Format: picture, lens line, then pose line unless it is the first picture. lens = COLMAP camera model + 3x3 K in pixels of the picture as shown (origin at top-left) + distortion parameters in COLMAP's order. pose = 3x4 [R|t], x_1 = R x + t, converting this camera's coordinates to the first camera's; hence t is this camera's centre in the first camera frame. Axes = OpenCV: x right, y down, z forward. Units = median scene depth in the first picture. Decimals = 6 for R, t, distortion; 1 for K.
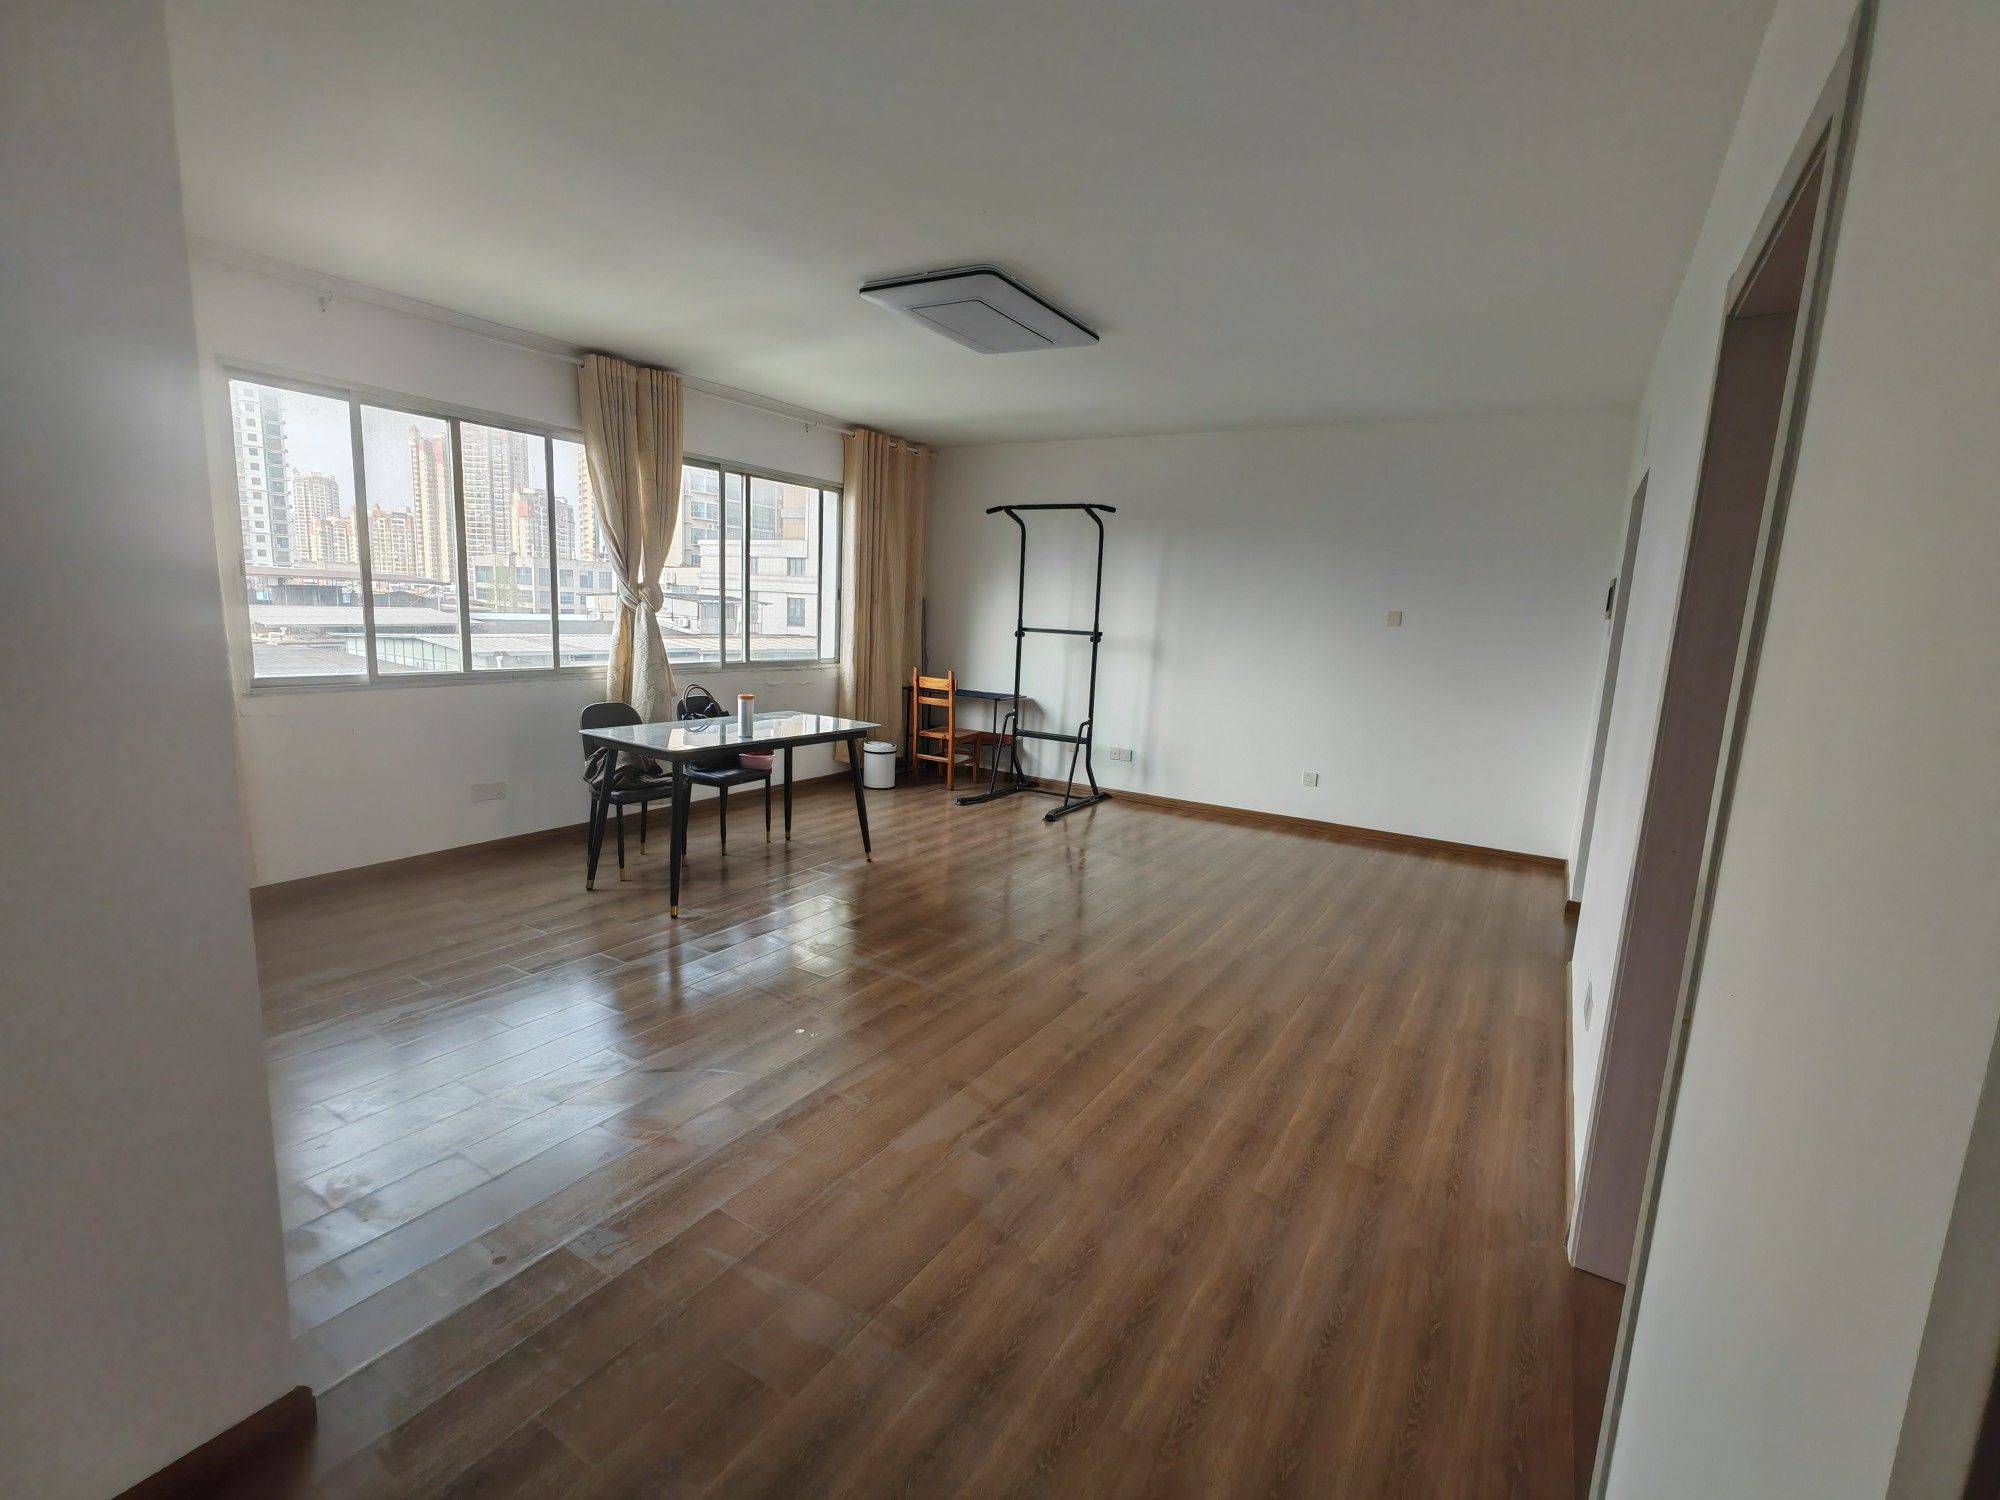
lens RADIAL K [[905.5, 0, 1000.0], [0, 905.5, 750.0], [0, 0, 1]] dist [-0.003114, 0.004560]
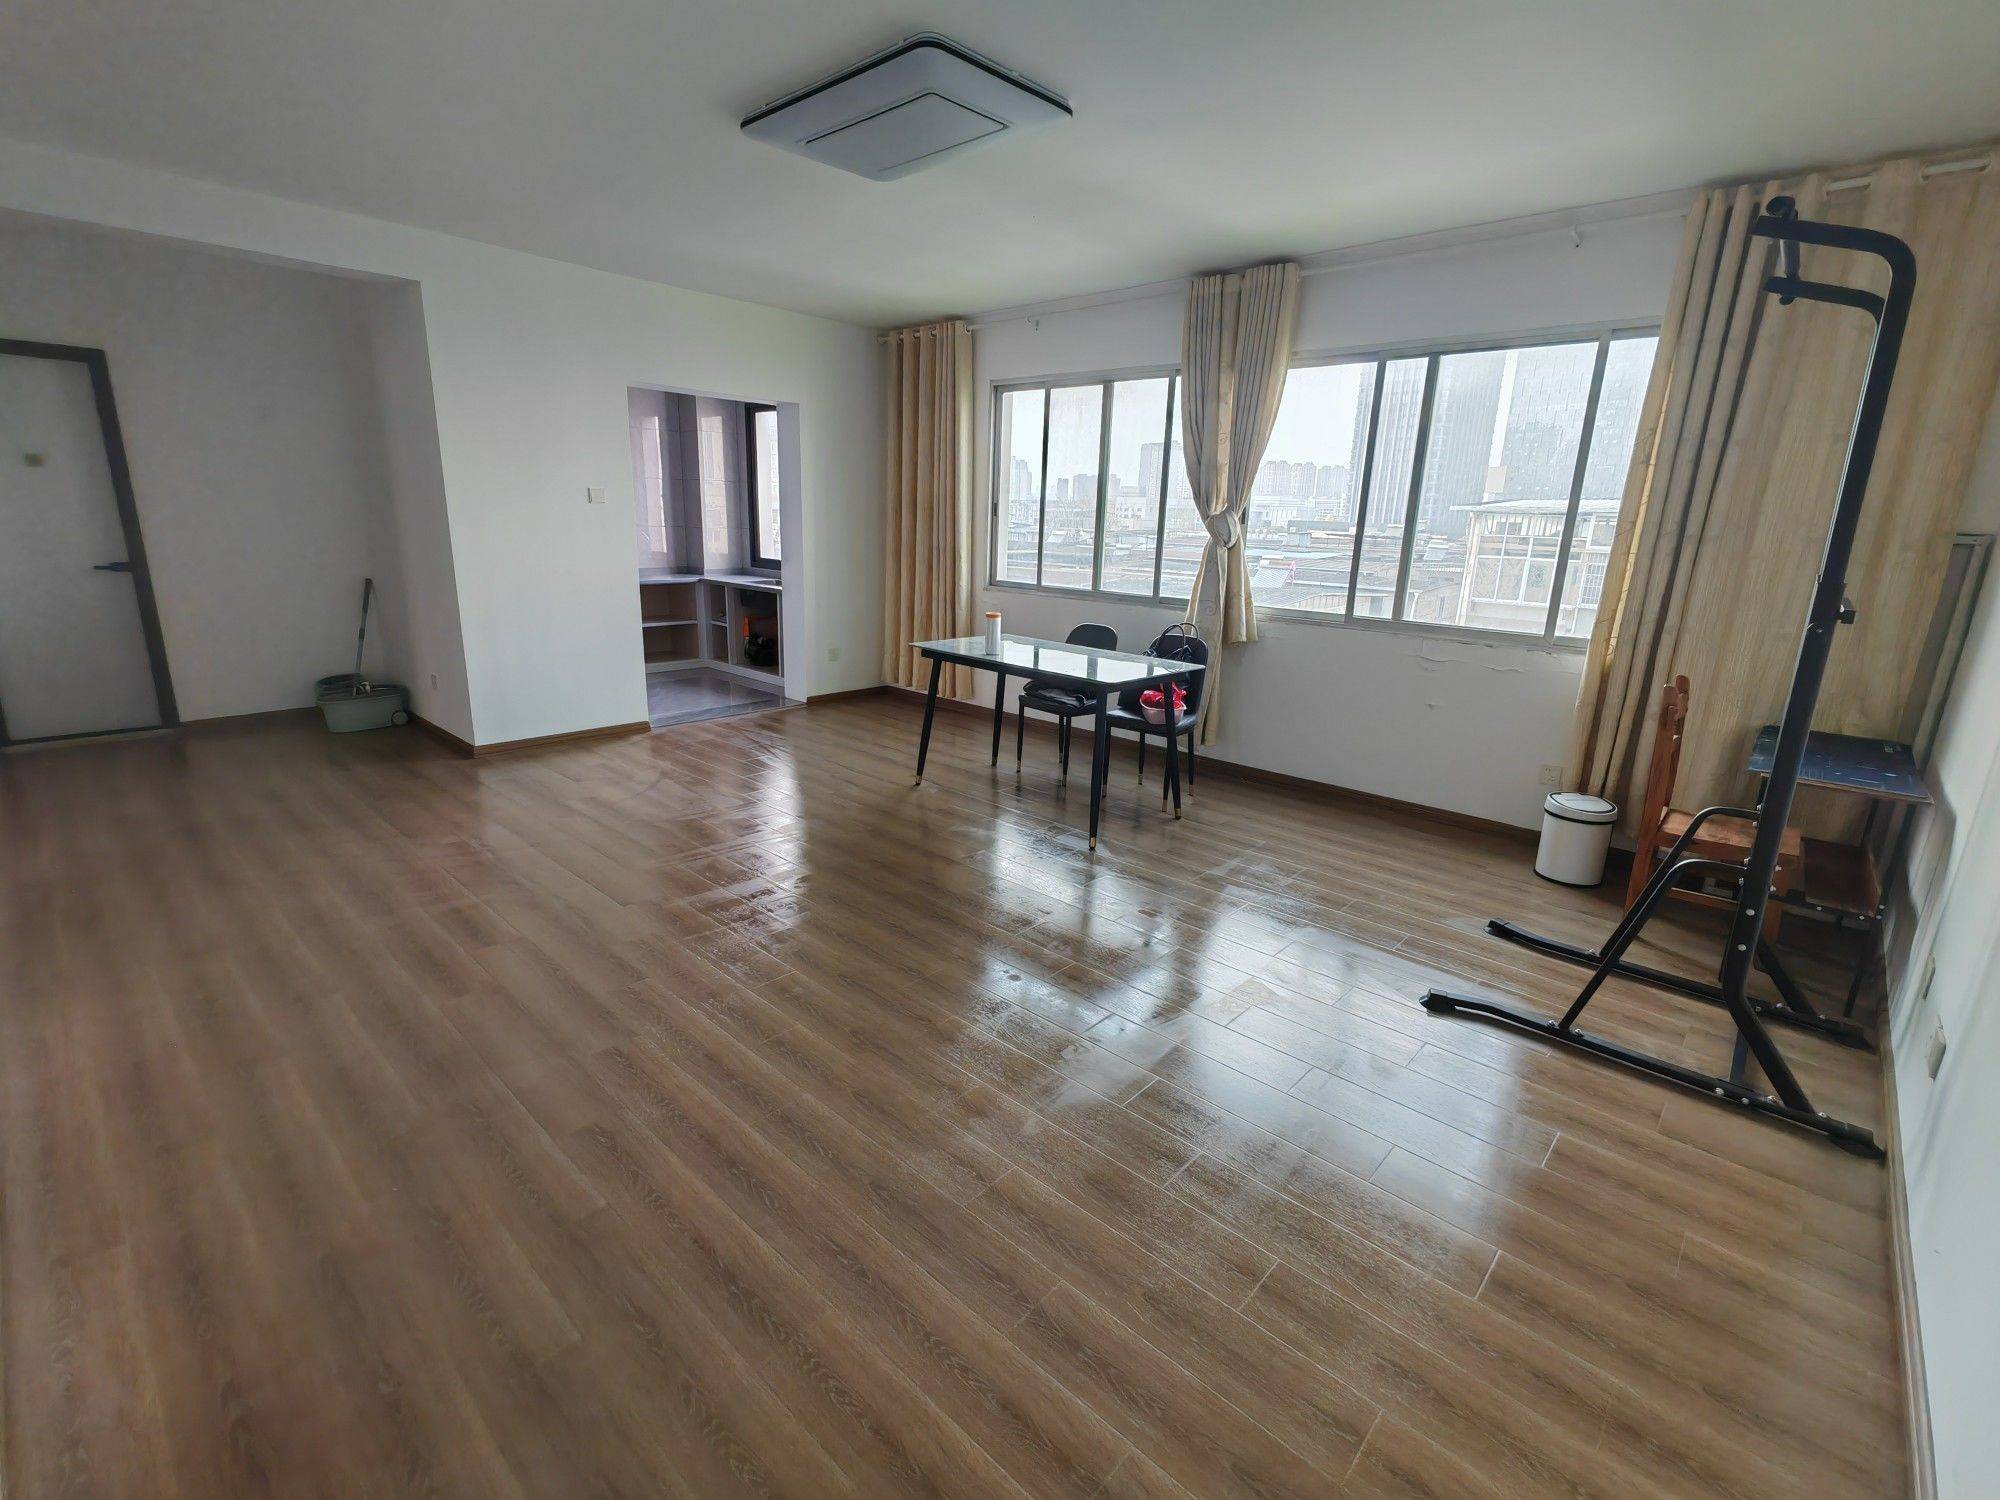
lens RADIAL K [[924.3, 0, 1006.5], [0, 924.3, 754.1], [0, 0, 1]] dist [0.002325, 0.006167]
pose [[-0.196809, 0.194287, -0.960999, 0.740047], [-0.197010, 0.952340, 0.232884, -0.153430], [0.960444, 0.235160, -0.149152, 1.196573]]
